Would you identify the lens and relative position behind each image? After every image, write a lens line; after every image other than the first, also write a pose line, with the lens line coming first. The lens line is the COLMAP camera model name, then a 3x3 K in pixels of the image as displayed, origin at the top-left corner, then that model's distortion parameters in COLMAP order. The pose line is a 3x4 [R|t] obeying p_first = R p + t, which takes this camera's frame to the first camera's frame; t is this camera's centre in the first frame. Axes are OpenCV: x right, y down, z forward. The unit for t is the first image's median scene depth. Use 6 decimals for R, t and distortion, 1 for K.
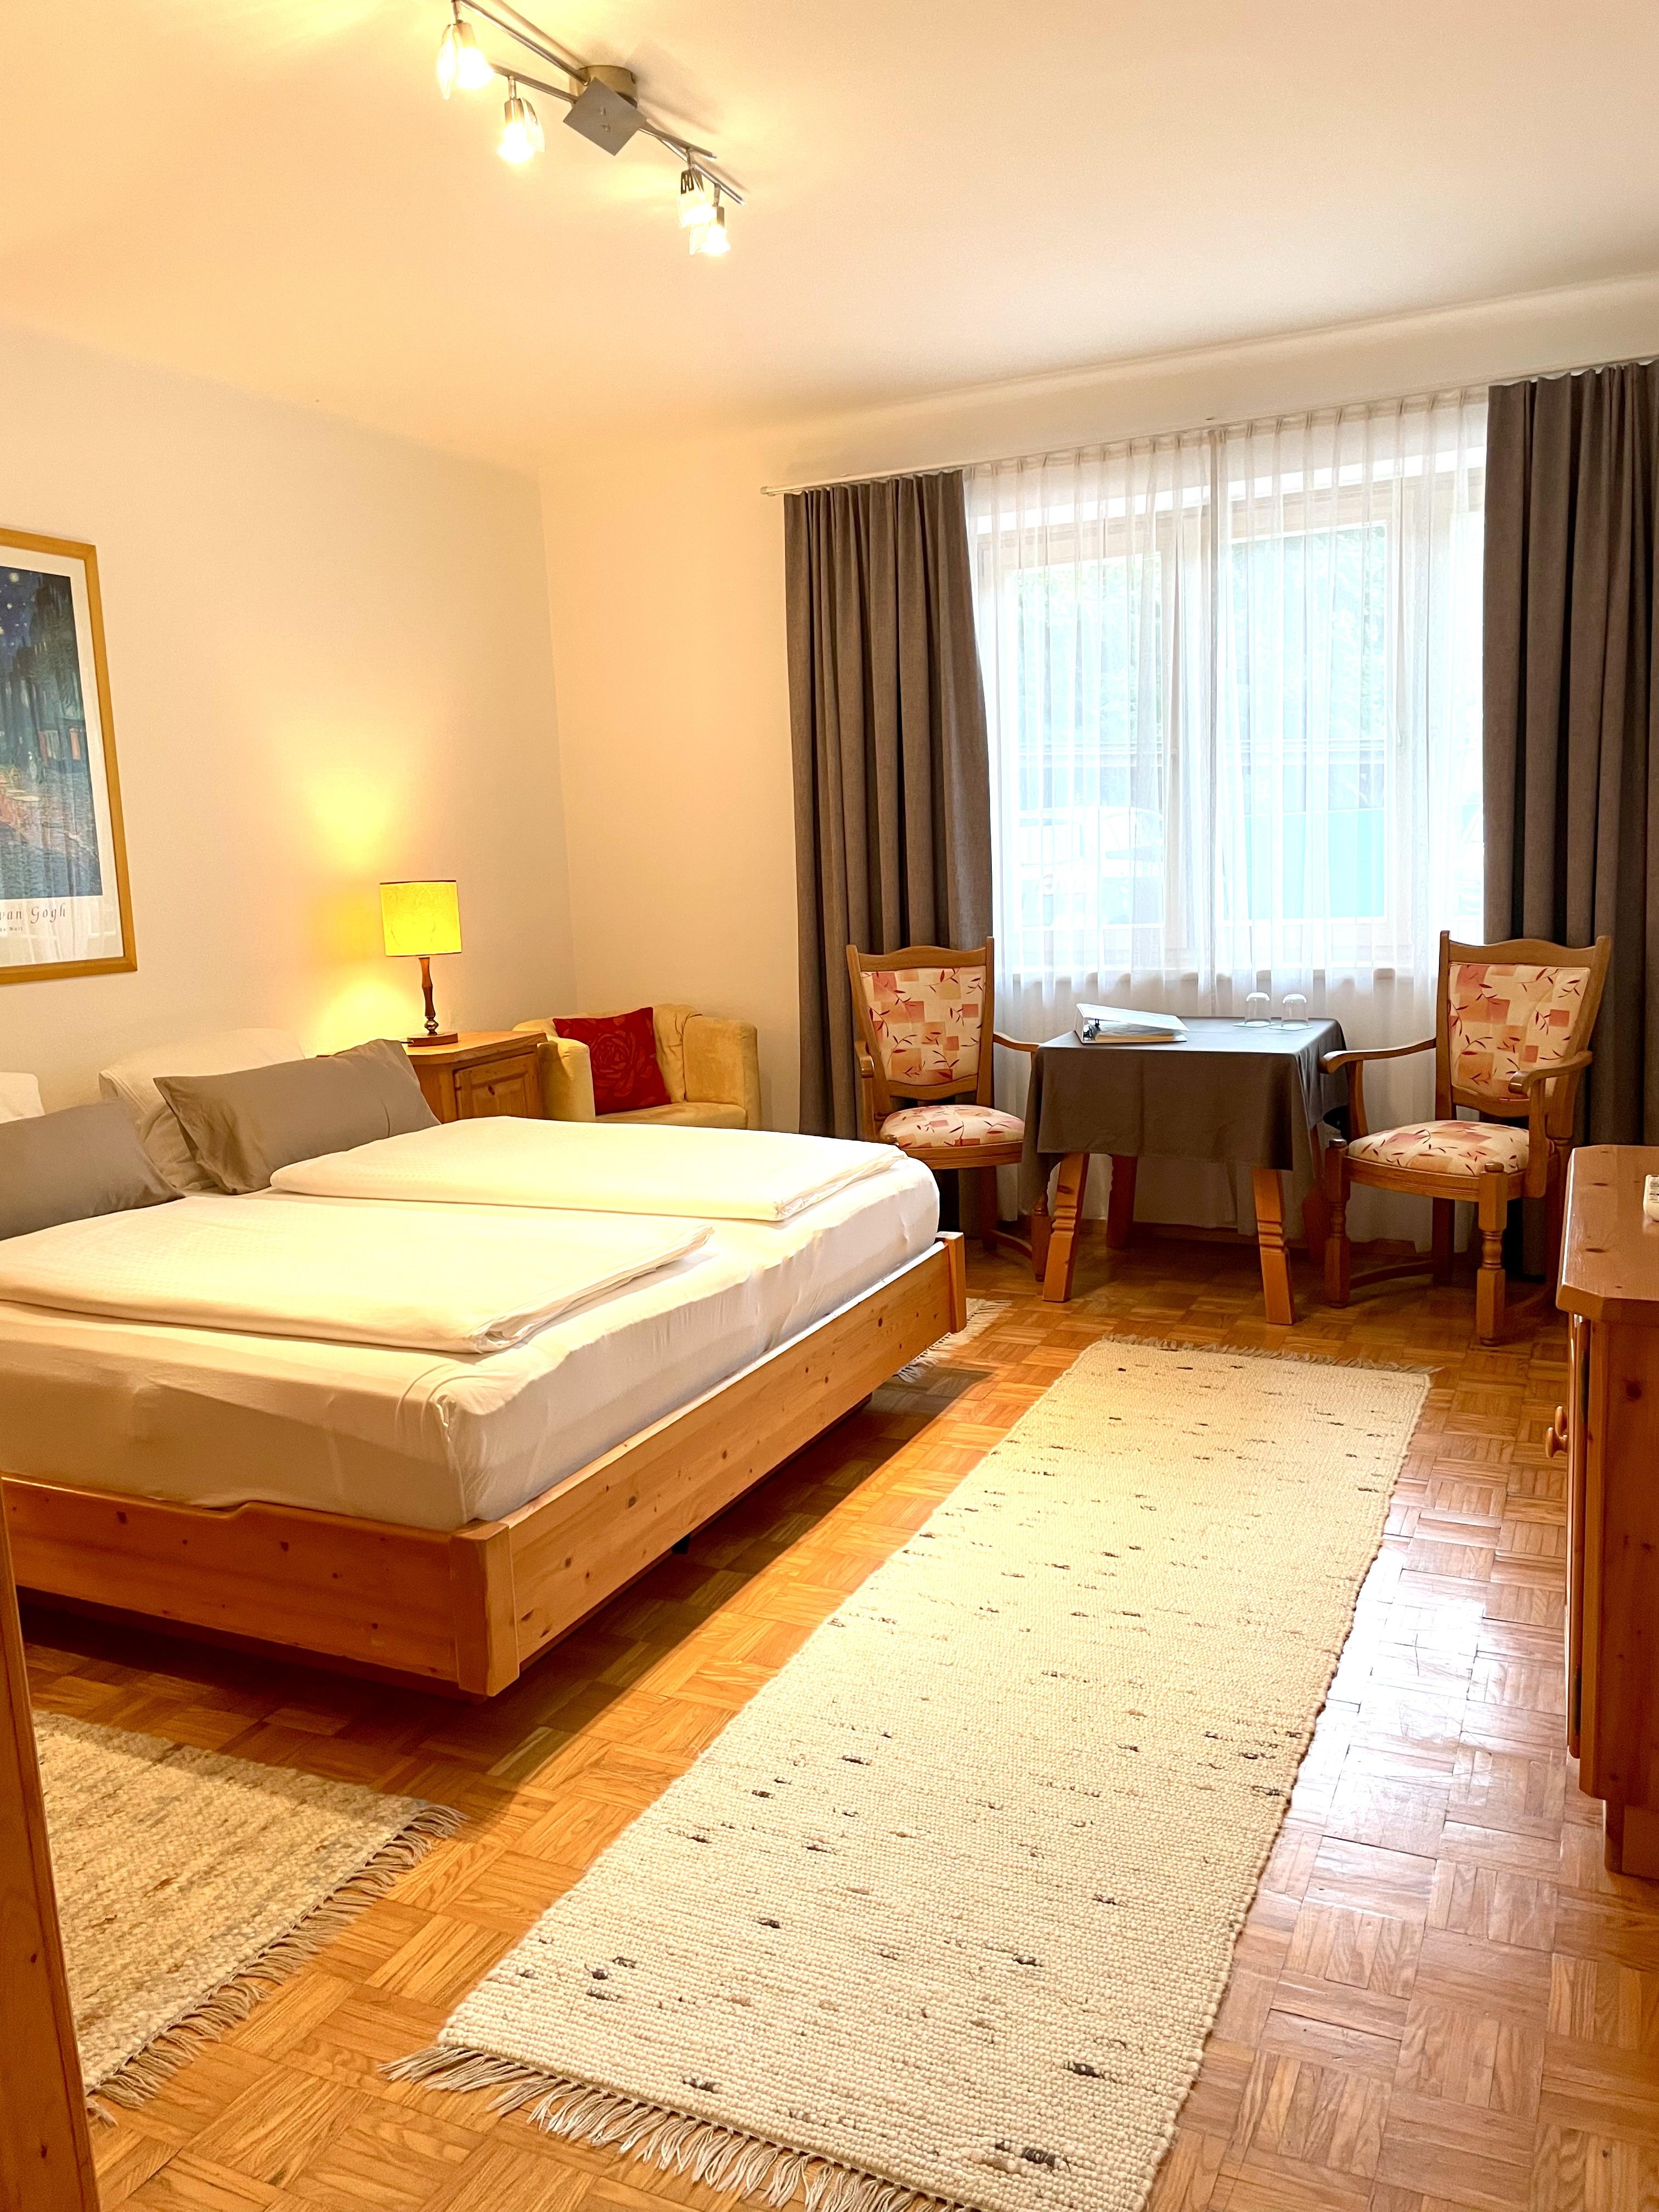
lens RADIAL K [[1666.3, 0, 822.2], [0, 1666.3, 1119.4], [0, 0, 1]] dist [0.044670, -0.060586]
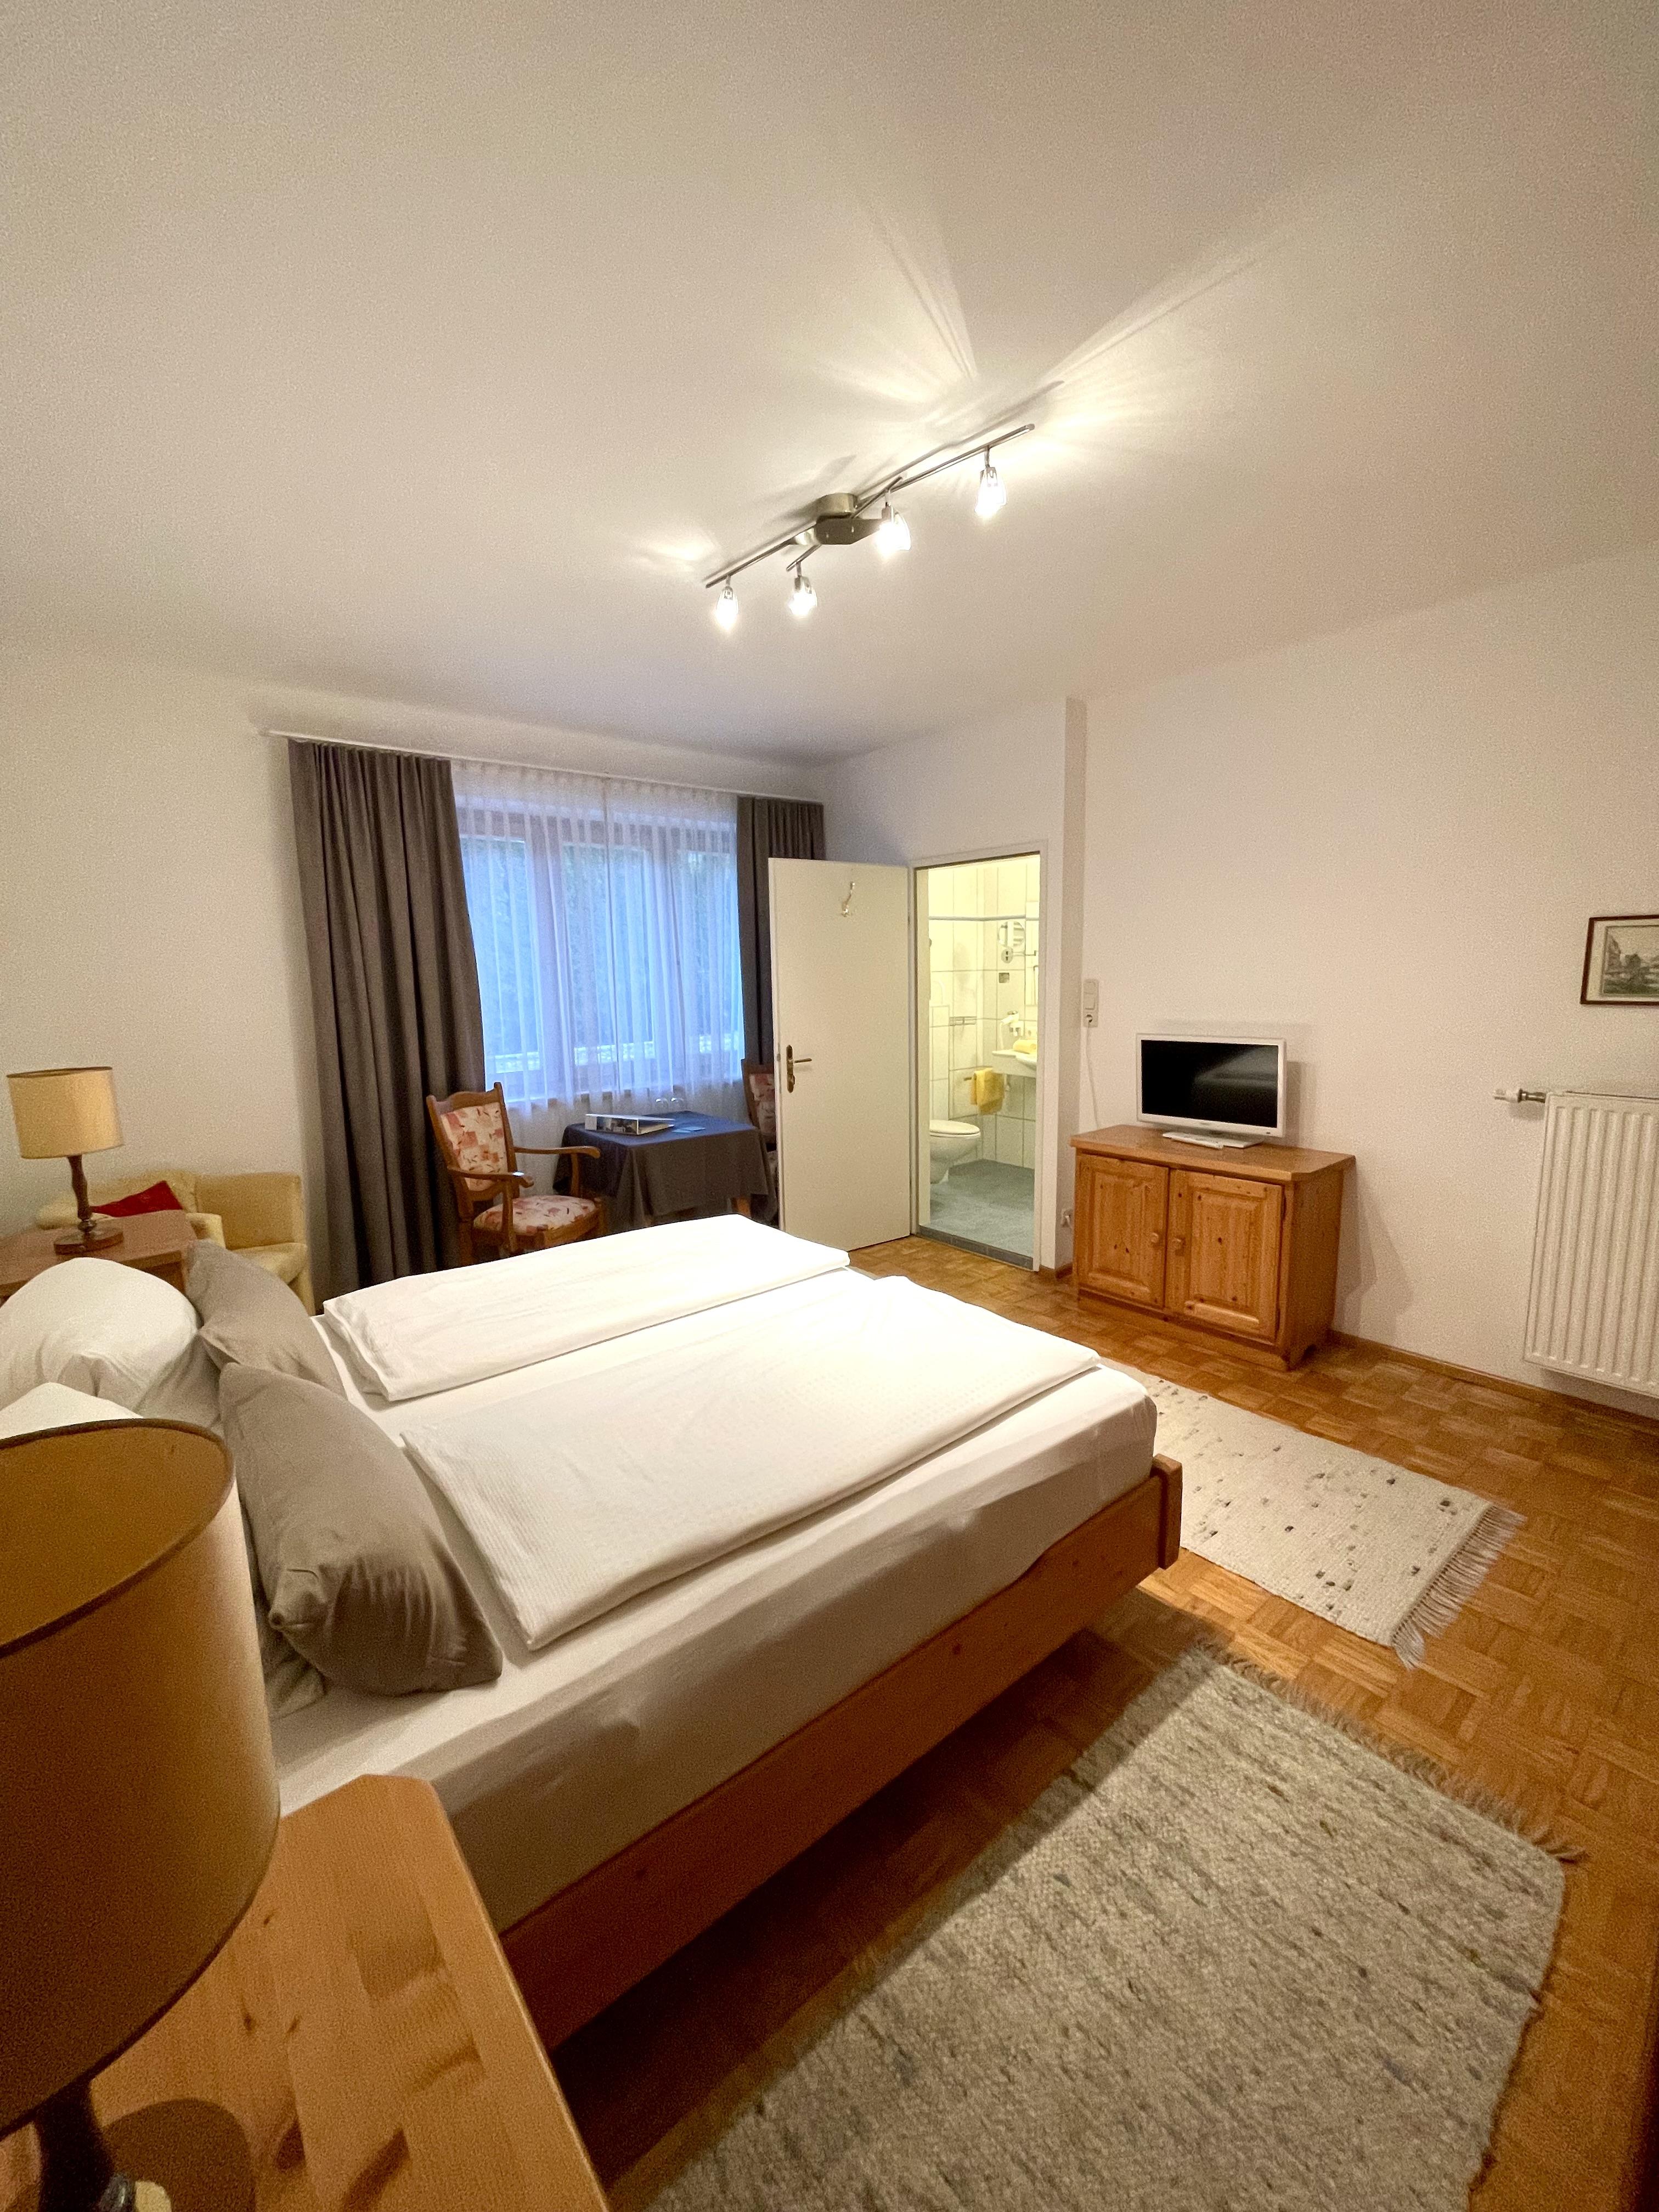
lens RADIAL K [[893.5, 0, 839.4], [0, 893.5, 1108.6], [0, 0, 1]] dist [-0.000910, 0.000013]
pose [[0.419114, -0.107444, 0.901554, -0.630444], [0.150258, 0.987489, 0.047834, -0.102817], [-0.895414, 0.115418, 0.430015, 0.519302]]
